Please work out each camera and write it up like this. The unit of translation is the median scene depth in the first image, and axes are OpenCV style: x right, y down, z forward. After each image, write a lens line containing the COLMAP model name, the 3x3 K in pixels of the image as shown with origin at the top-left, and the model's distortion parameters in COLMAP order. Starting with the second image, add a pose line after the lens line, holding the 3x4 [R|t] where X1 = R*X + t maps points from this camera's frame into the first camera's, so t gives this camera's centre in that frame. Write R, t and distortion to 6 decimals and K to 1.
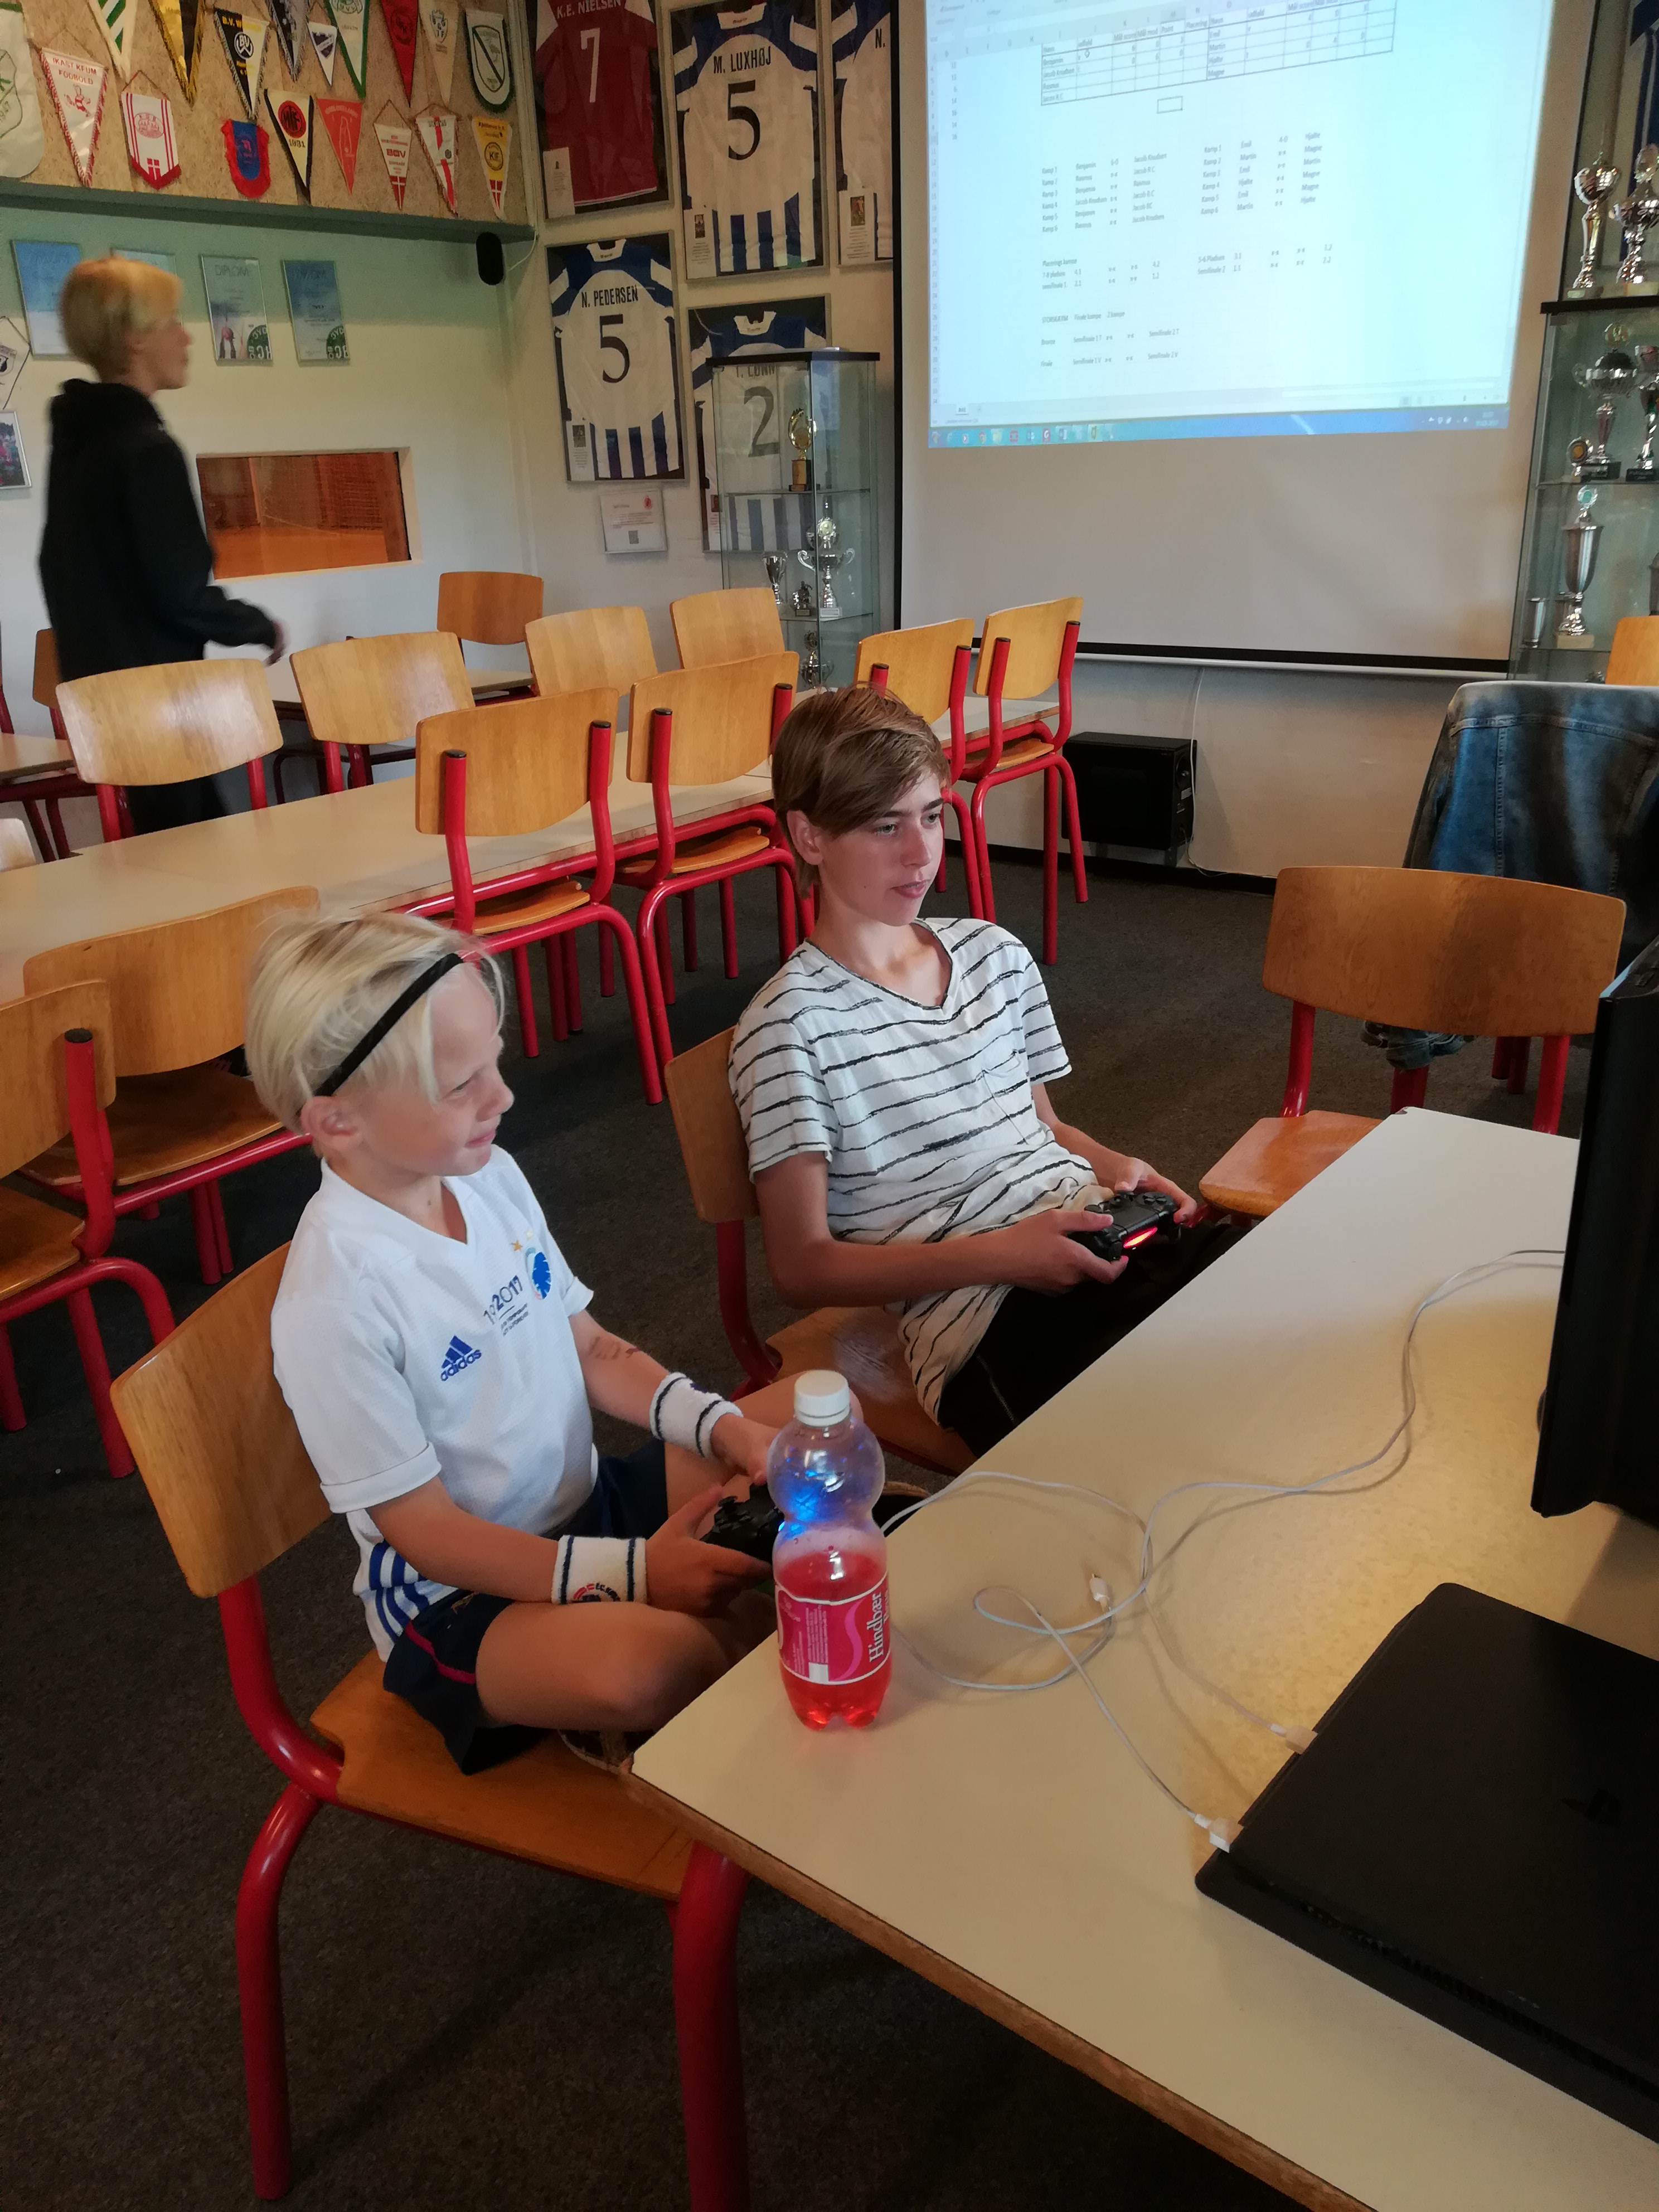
lens RADIAL K [[1706.7, 0, 829.5], [0, 1706.7, 1106.0], [0, 0, 1]] dist [0.053758, -0.065859]
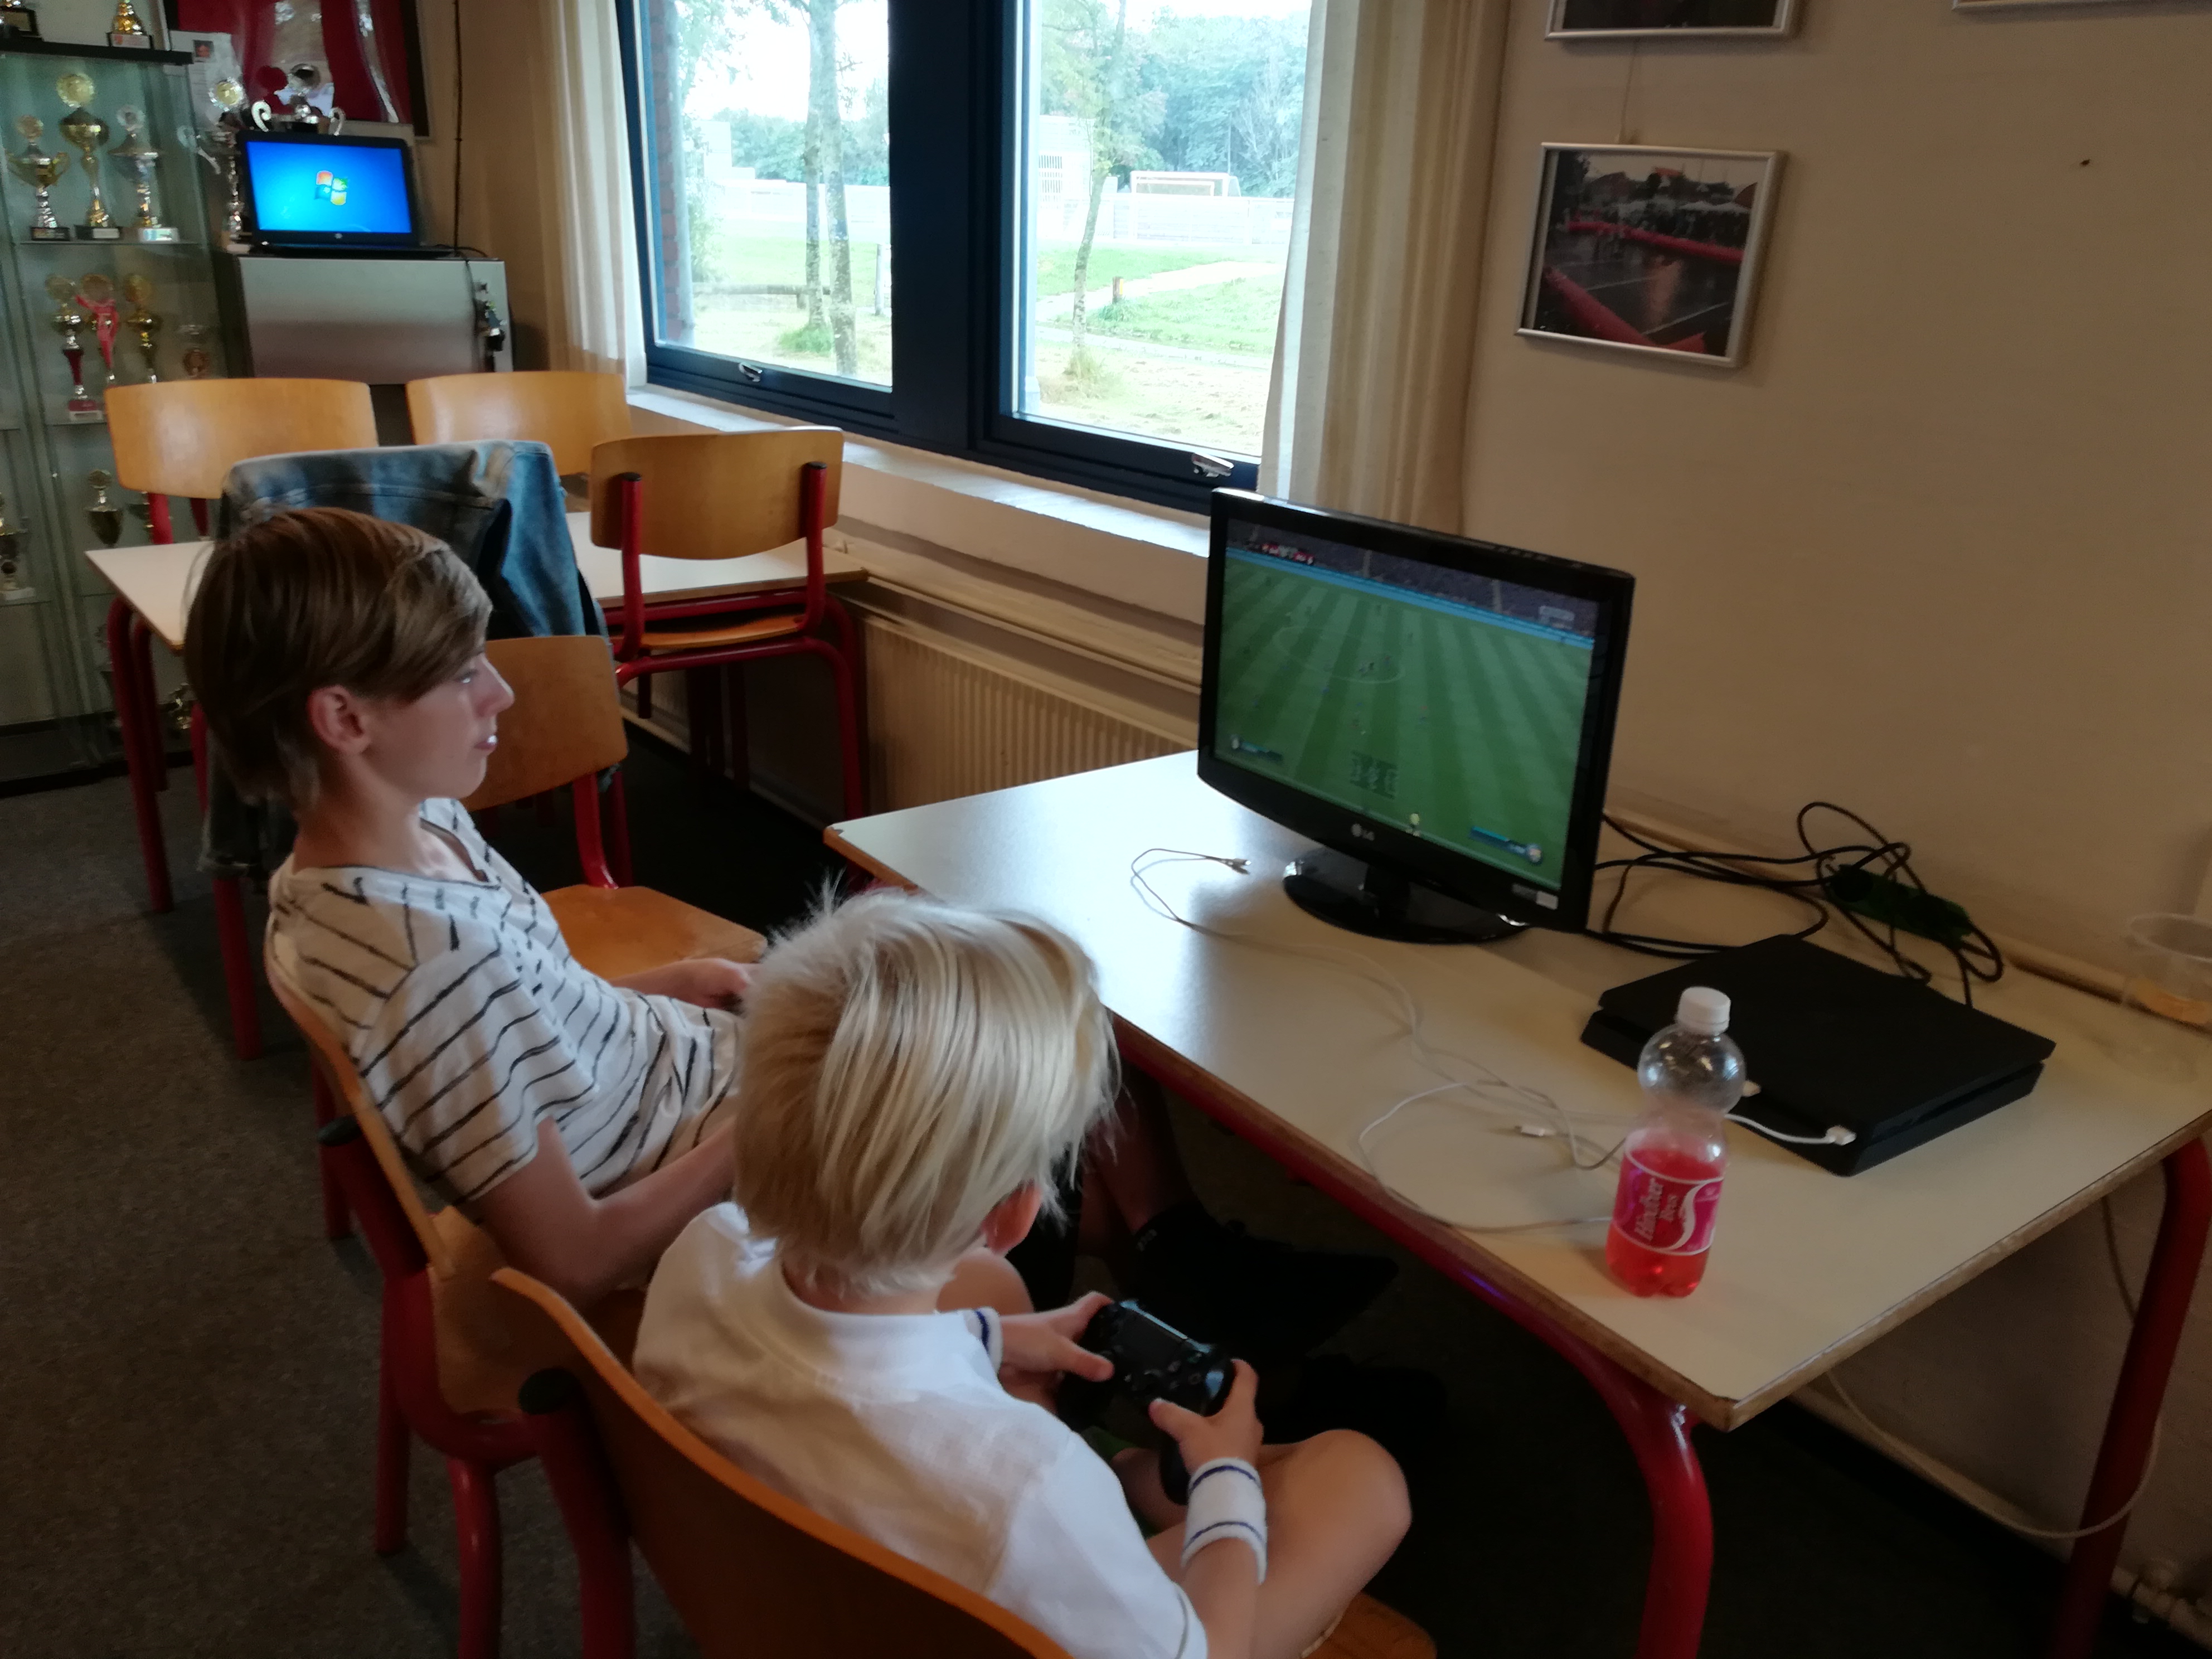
lens RADIAL K [[1723.7, 0, 1096.0], [0, 1723.7, 825.4], [0, 0, 1]] dist [0.058603, -0.079853]
pose [[0.263699, -0.291071, 0.919642, -0.214740], [0.319531, 0.925918, 0.201435, -0.056033], [-0.910144, 0.240736, 0.337170, 0.166895]]
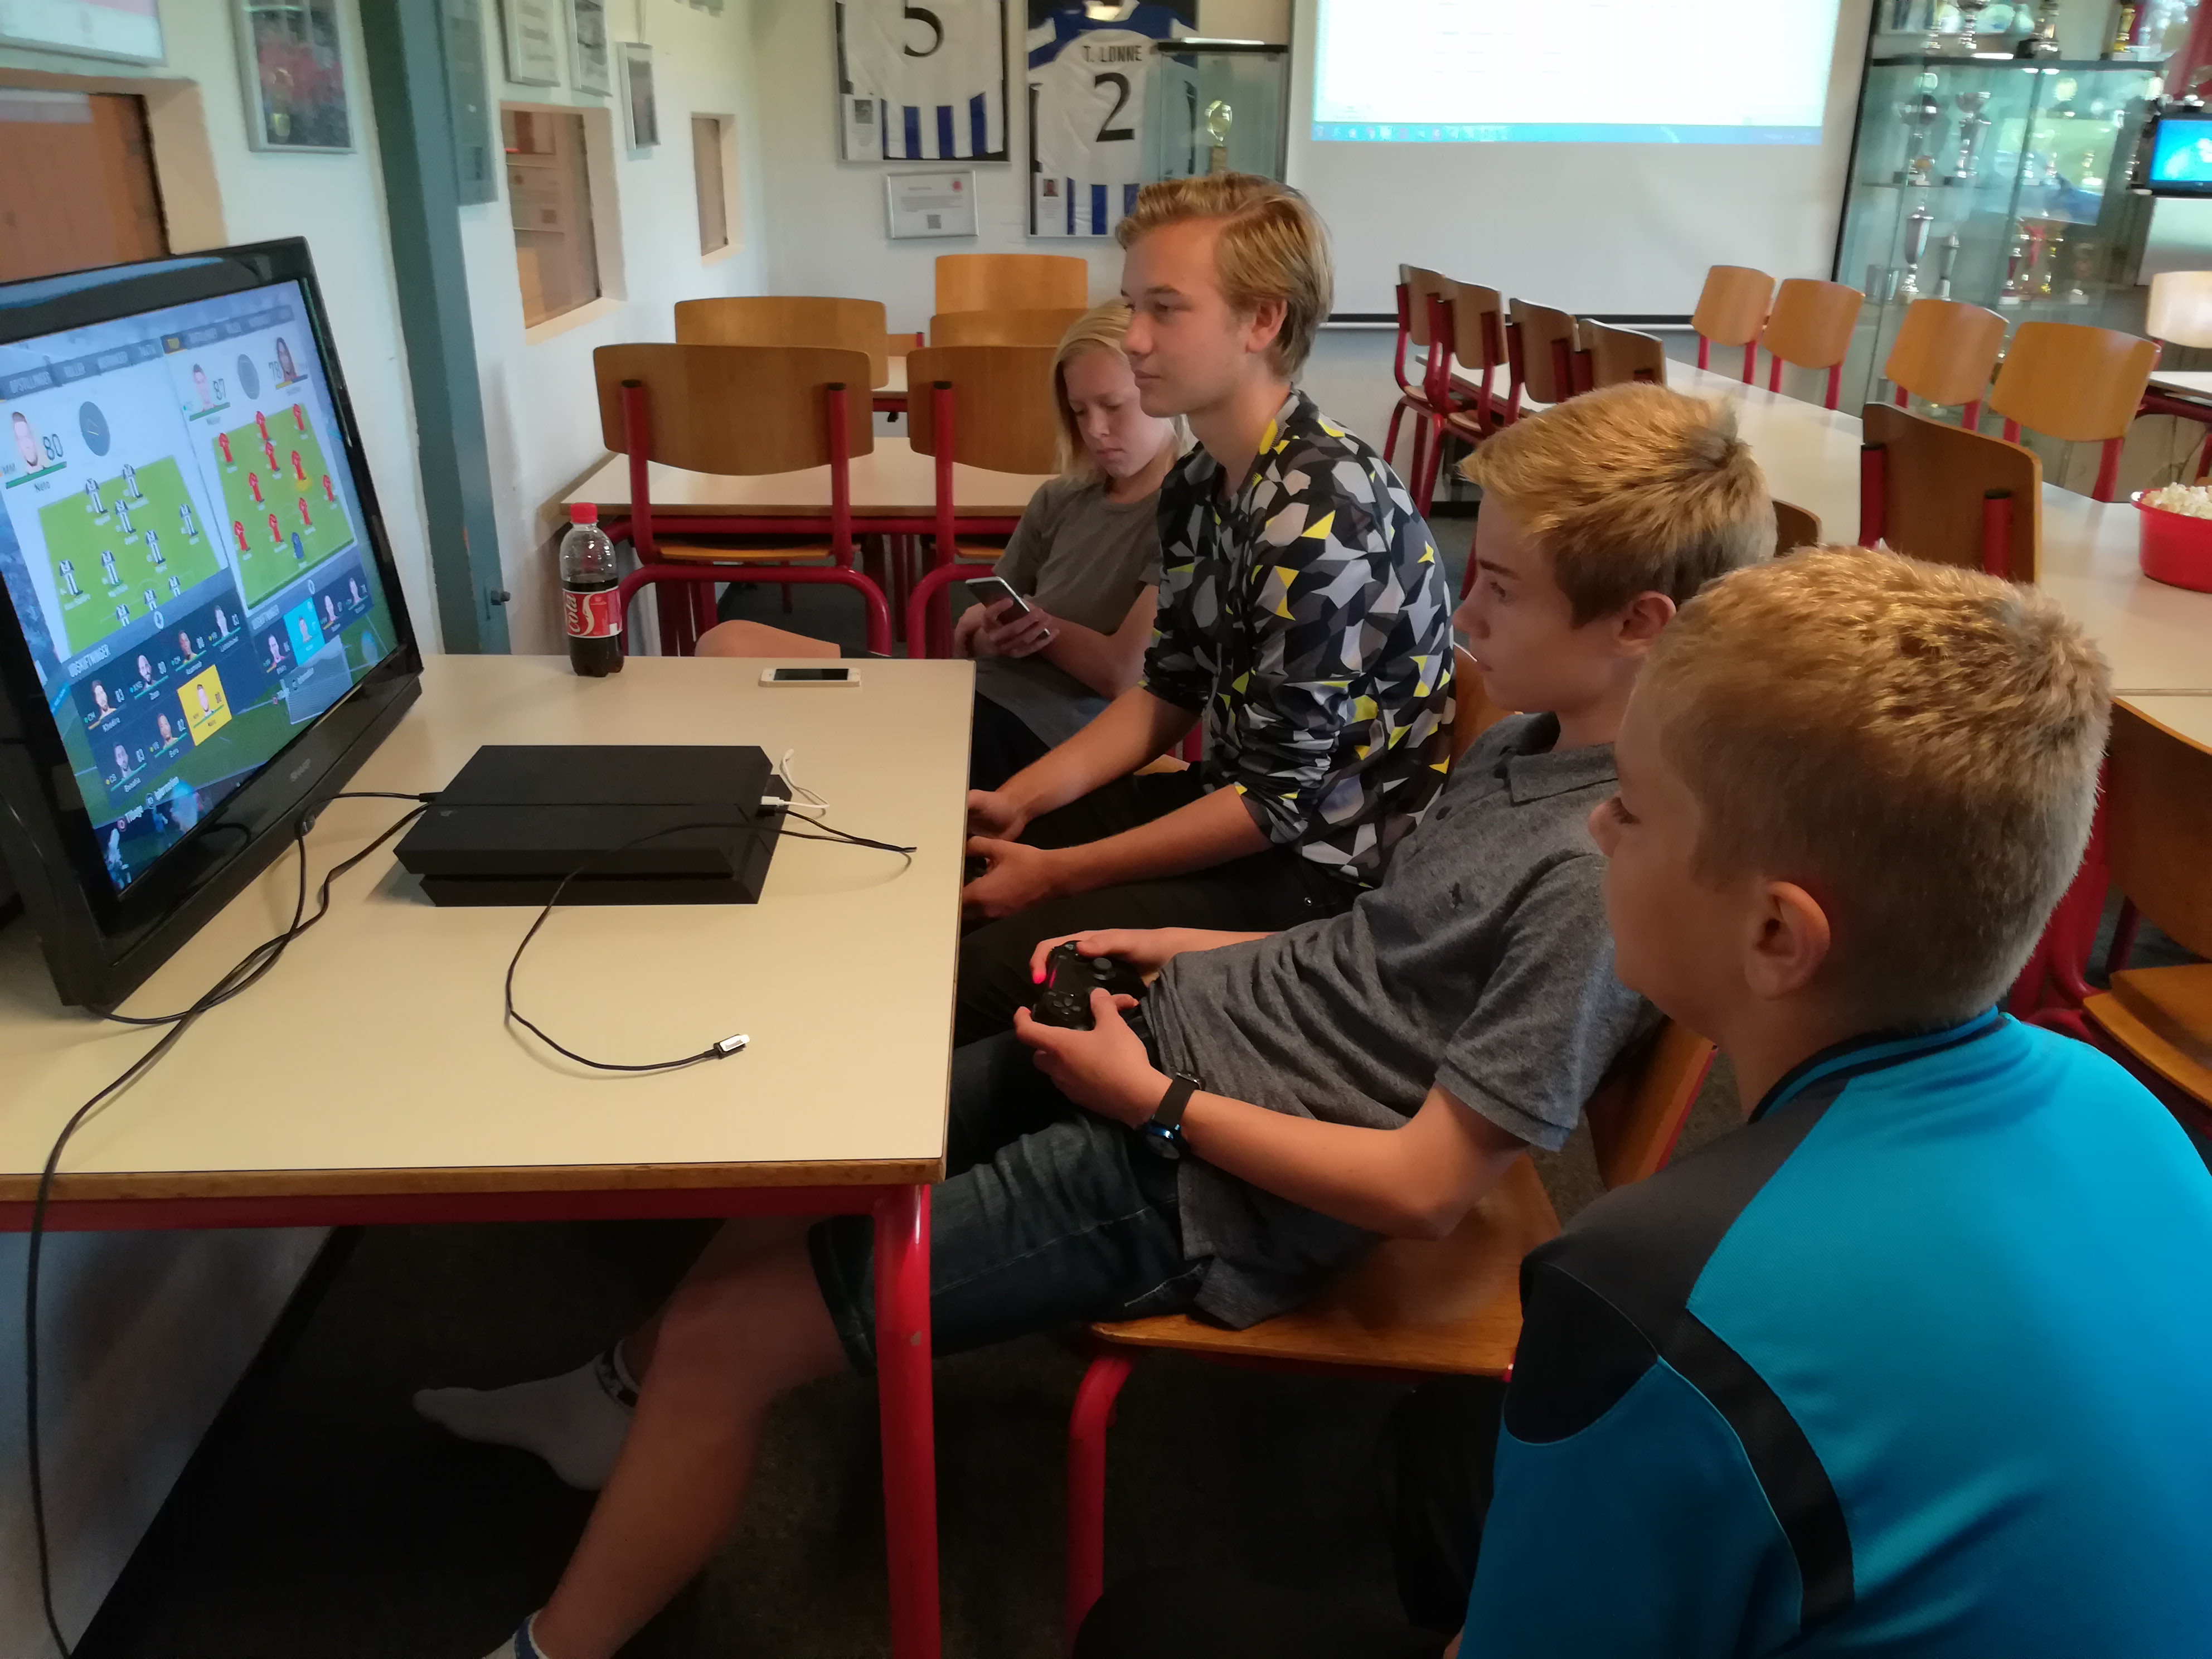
lens RADIAL K [[1733.5, 0, 1102.7], [0, 1733.5, 818.8], [0, 0, 1]] dist [0.051936, -0.068924]
pose [[0.770873, -0.188446, 0.608476, -0.774725], [0.197169, 0.978915, 0.053380, -0.046537], [-0.605705, 0.078824, 0.791775, 0.232847]]
